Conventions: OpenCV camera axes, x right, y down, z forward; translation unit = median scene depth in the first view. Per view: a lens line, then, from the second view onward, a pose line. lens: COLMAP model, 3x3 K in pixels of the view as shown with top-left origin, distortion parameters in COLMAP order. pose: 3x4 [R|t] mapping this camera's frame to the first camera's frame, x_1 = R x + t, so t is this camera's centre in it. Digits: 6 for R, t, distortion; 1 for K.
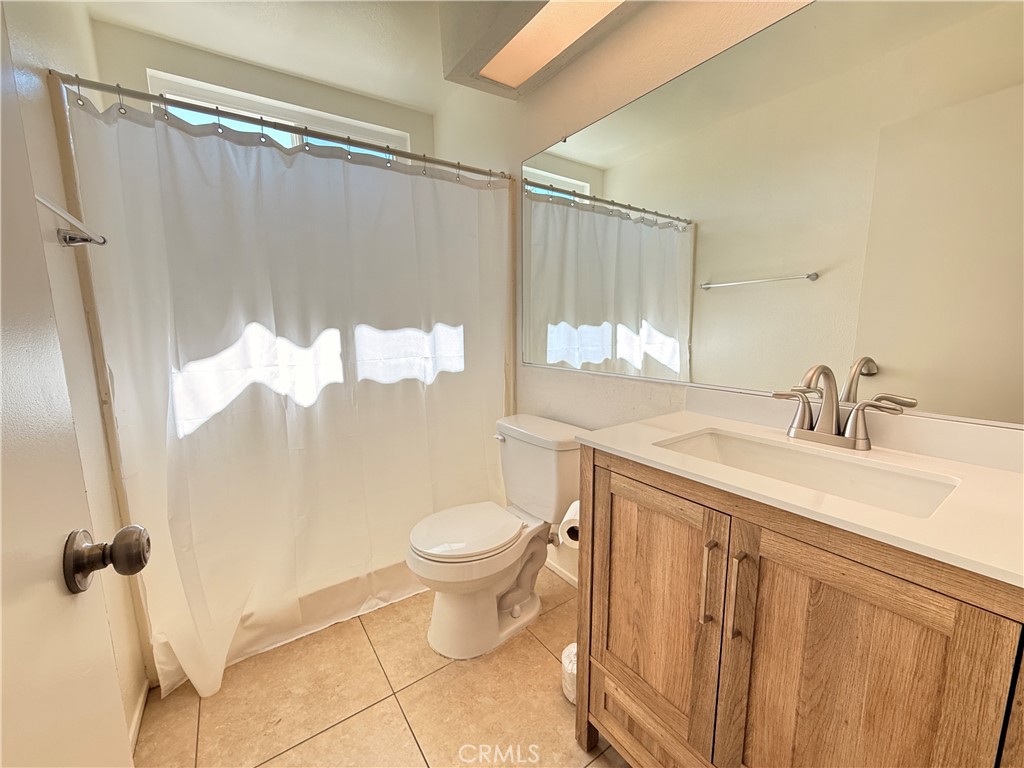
lens RADIAL K [[407.9, 0, 510.7], [0, 407.9, 384.3], [0, 0, 1]] dist [-0.001050, -0.000186]
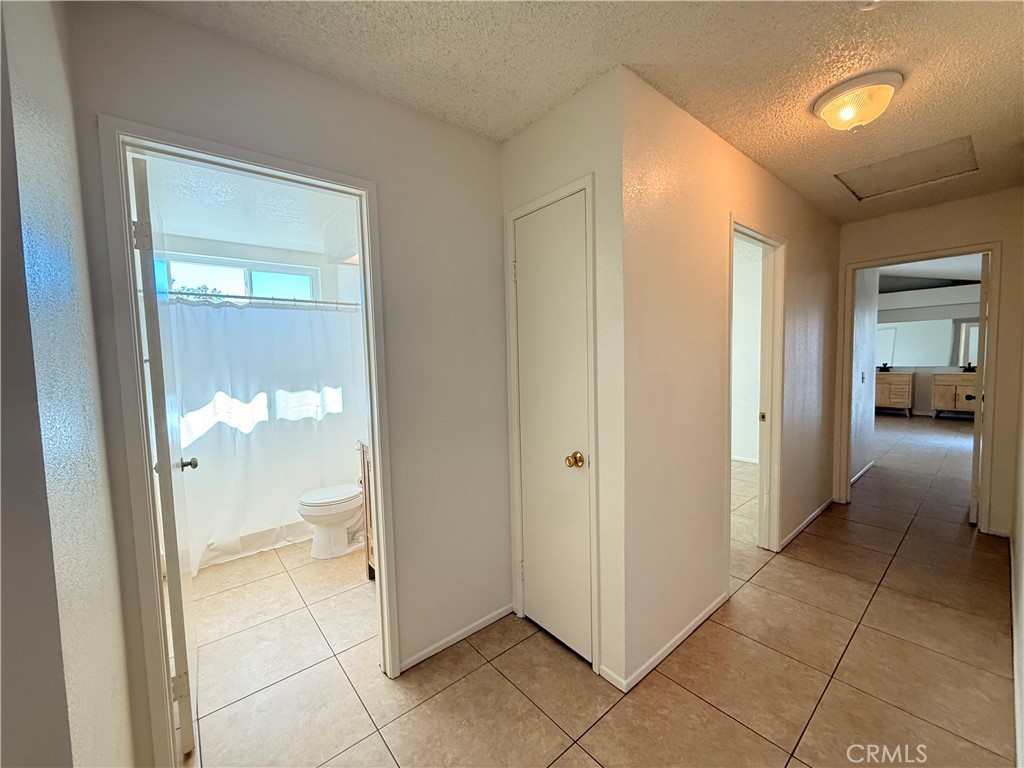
lens RADIAL K [[407.9, 0, 513.3], [0, 407.9, 385.5], [0, 0, 1]] dist [-0.001050, -0.000186]
pose [[0.995619, -0.015116, 0.092270, 0.552375], [0.022353, 0.996710, -0.077911, 0.006623], [-0.090789, 0.079632, 0.992681, -0.998824]]
